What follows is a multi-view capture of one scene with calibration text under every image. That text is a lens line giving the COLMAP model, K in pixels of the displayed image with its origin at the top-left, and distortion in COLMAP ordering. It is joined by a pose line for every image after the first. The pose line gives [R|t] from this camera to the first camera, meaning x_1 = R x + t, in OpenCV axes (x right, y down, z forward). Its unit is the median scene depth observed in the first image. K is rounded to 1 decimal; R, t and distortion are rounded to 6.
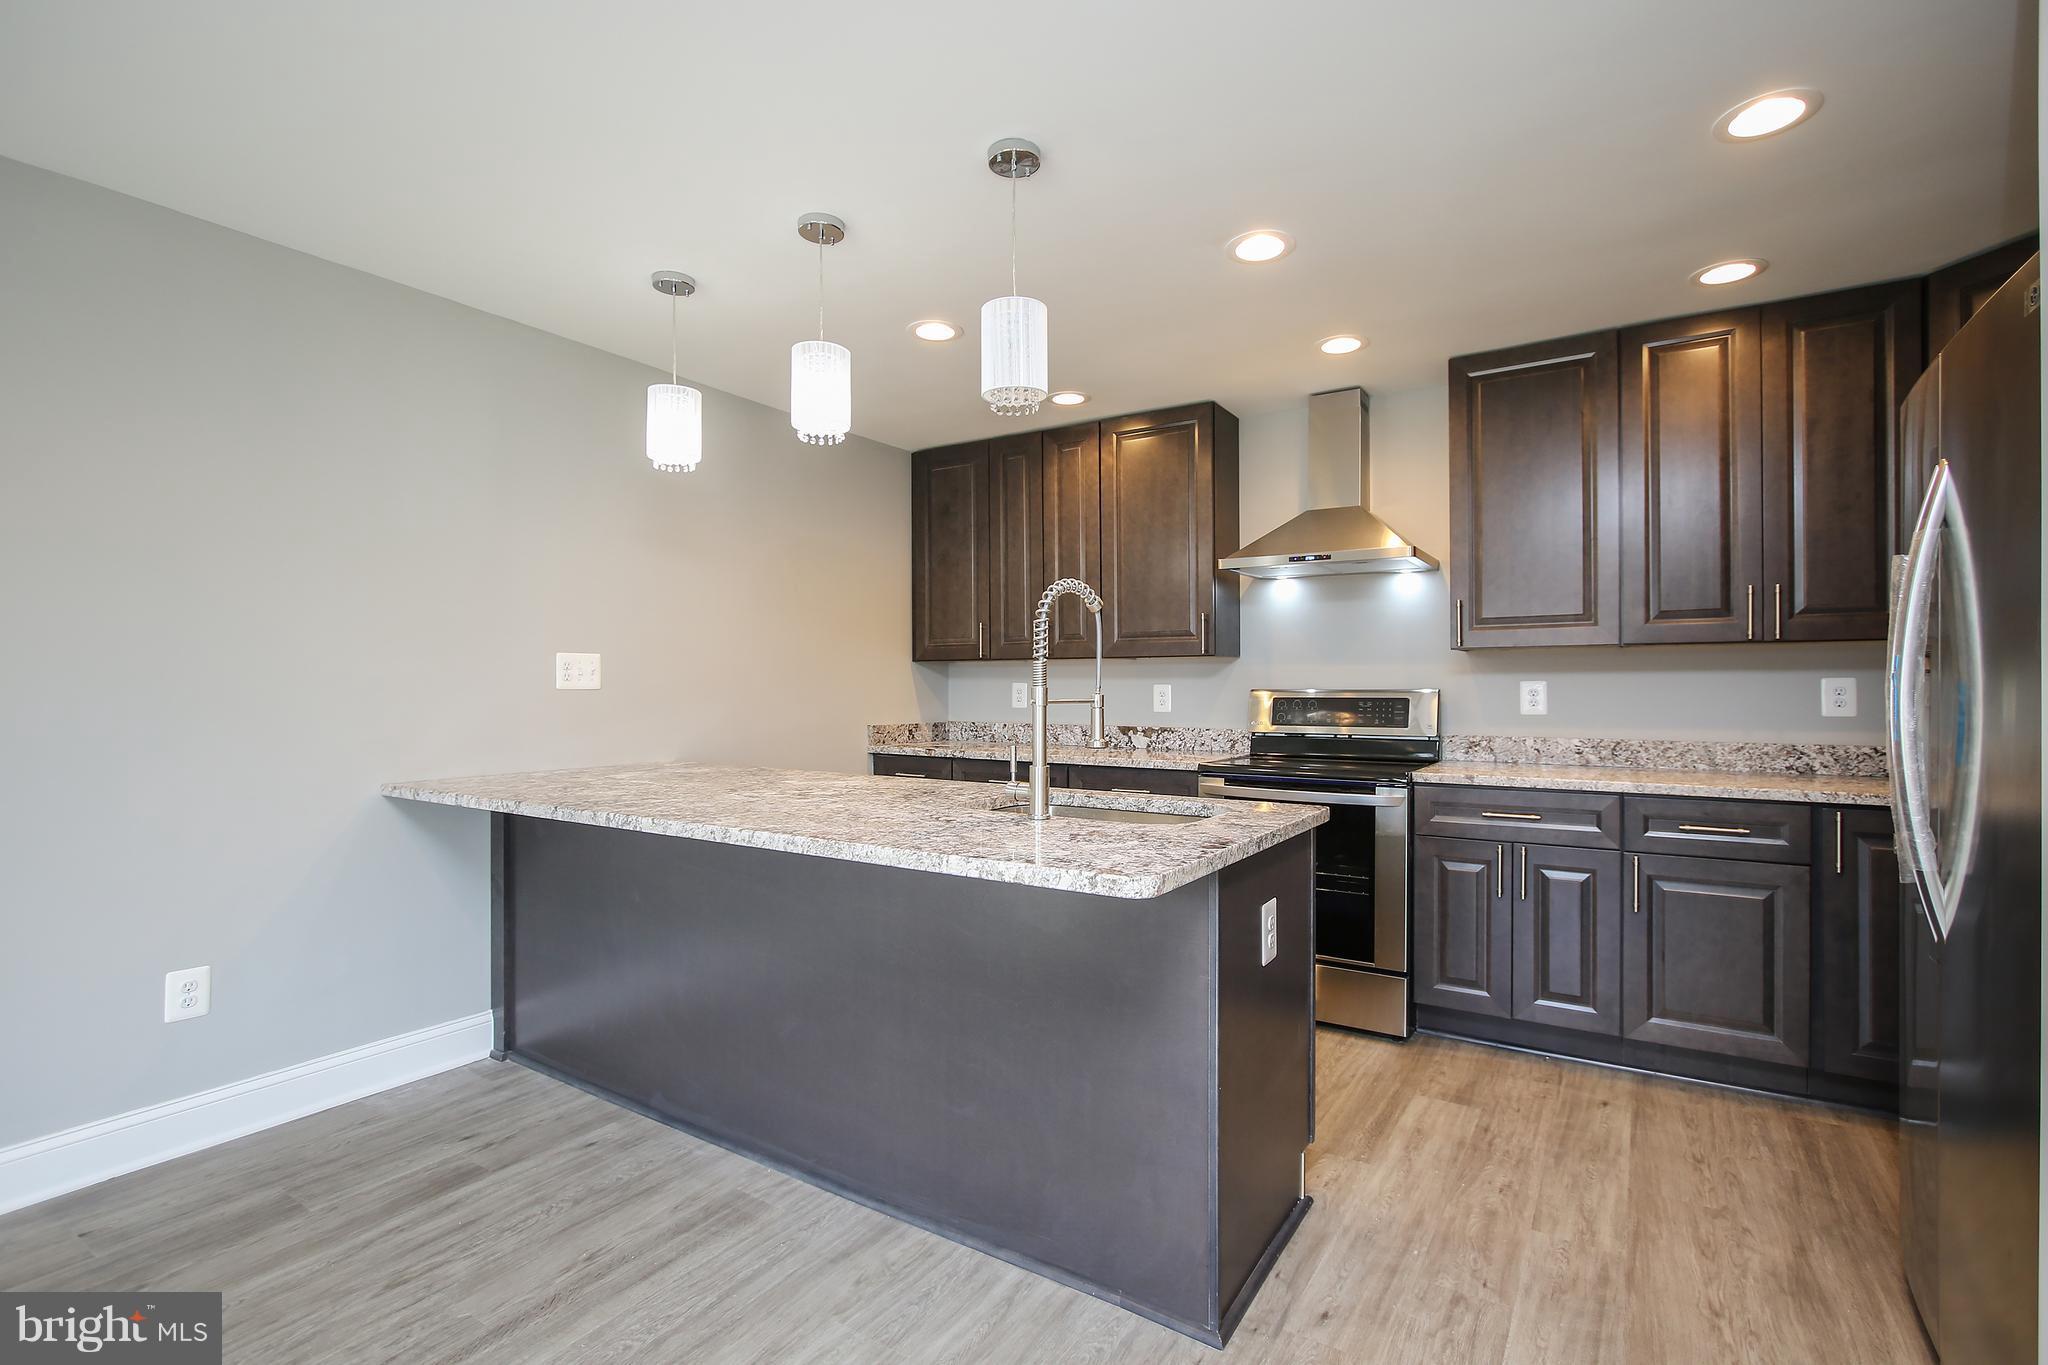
lens RADIAL K [[949.8, 0, 1030.2], [0, 949.8, 686.1], [0, 0, 1]] dist [-0.002811, 0.000165]
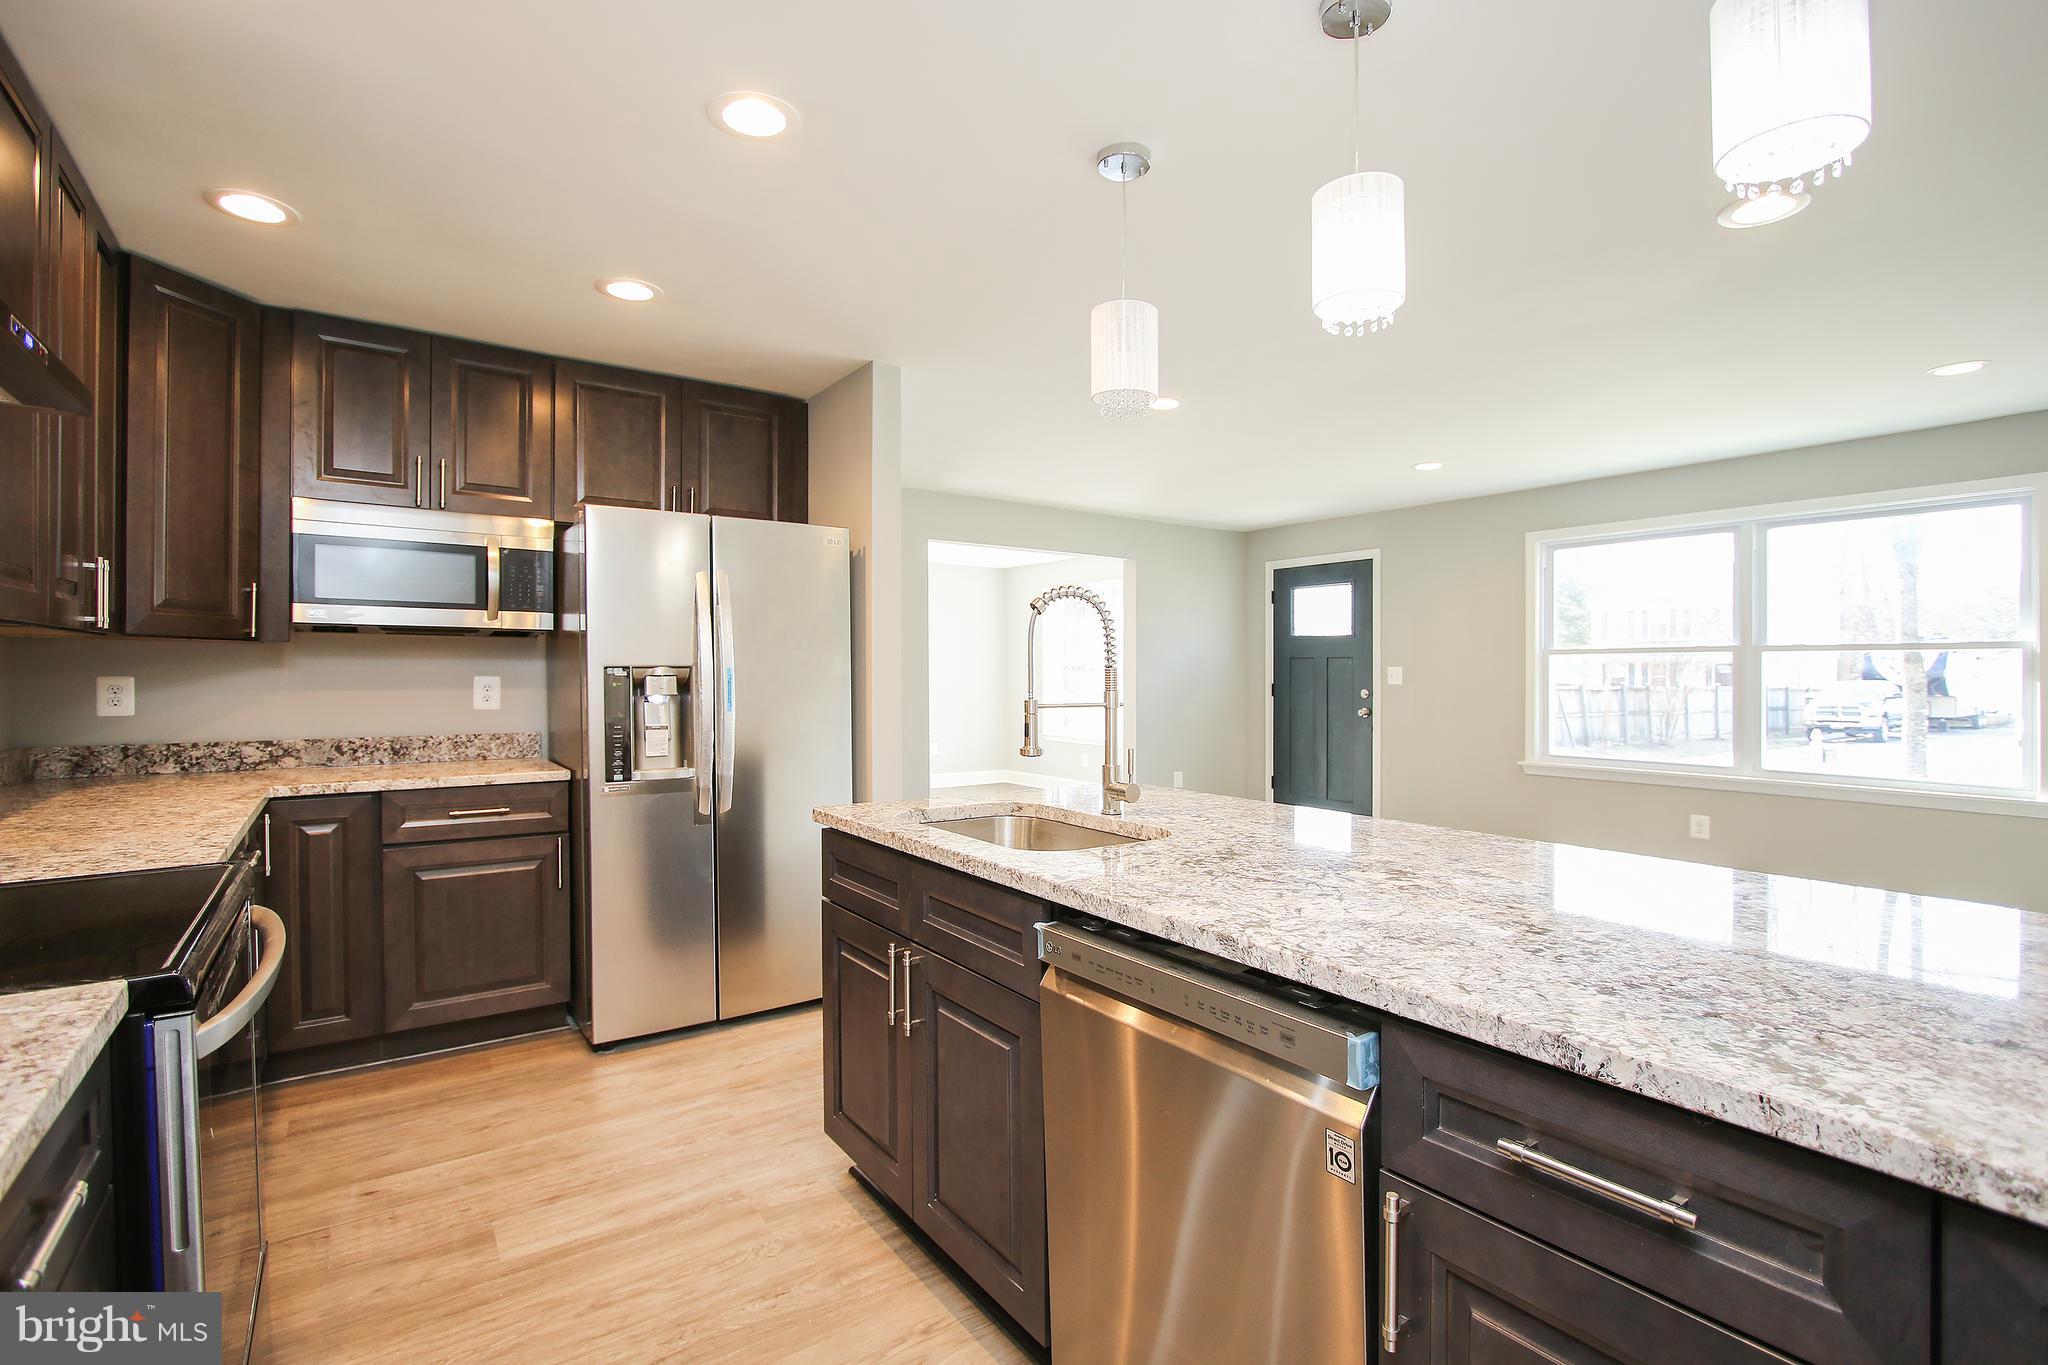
lens RADIAL K [[932.3, 0, 1033.8], [0, 932.3, 673.5], [0, 0, 1]] dist [-0.004697, -0.000438]
pose [[-0.926141, -0.003641, 0.377160, -0.189279], [-0.003932, 0.999992, -0.000004, -0.013425], [-0.377157, -0.001487, -0.926148, 1.224352]]
